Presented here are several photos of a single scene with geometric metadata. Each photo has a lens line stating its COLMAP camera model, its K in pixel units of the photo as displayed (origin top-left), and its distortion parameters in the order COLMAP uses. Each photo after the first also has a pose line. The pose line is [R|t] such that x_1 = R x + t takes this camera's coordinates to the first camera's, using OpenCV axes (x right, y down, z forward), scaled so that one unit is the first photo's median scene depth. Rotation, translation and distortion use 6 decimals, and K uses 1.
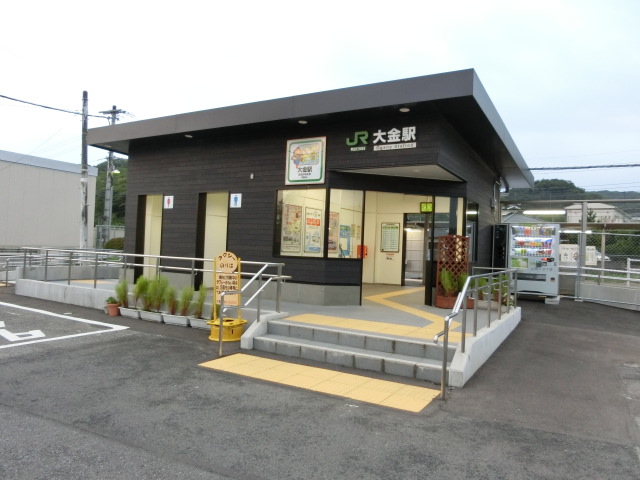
lens RADIAL K [[465.4, 0, 320.0], [0, 465.4, 239.4], [0, 0, 1]] dist [-0.009862, -0.000793]
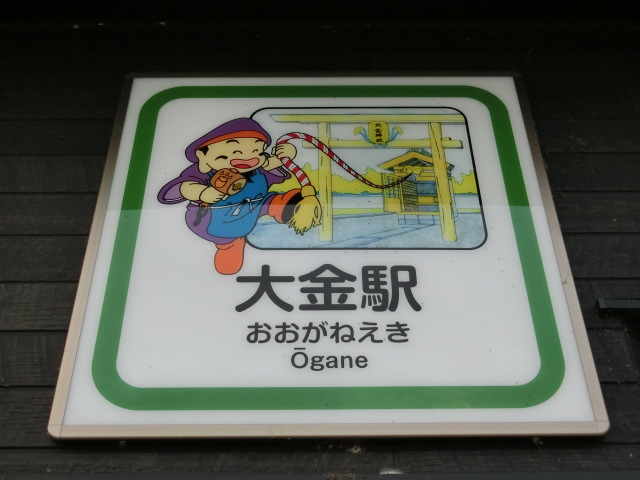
lens RADIAL K [[838.9, 0, 318.9], [0, 838.9, 240.1], [0, 0, 1]] dist [-0.071877, 0.000000]
pose [[0.872059, 0.276524, 0.403790, -0.108889], [0.032219, 0.790843, -0.611170, -0.061132], [-0.488338, 0.545986, 0.680753, 0.936019]]
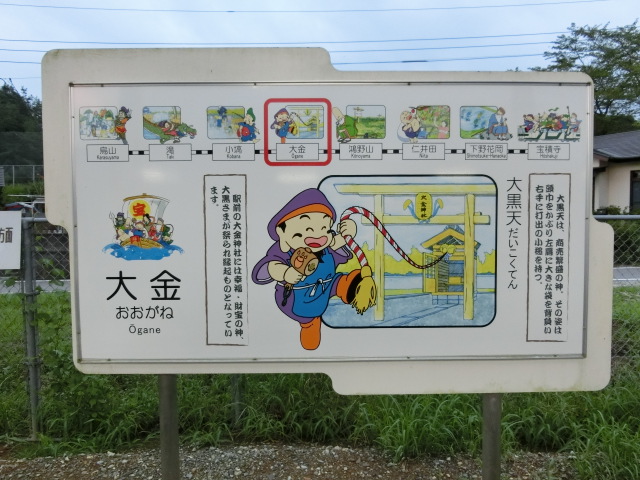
lens RADIAL K [[465.4, 0, 321.8], [0, 465.4, 239.6], [0, 0, 1]] dist [-0.009862, -0.000793]
pose [[0.868778, -0.069630, 0.490282, -0.115984], [0.031386, 0.995817, 0.085811, -0.208473], [-0.494206, -0.059162, 0.867329, 0.947693]]
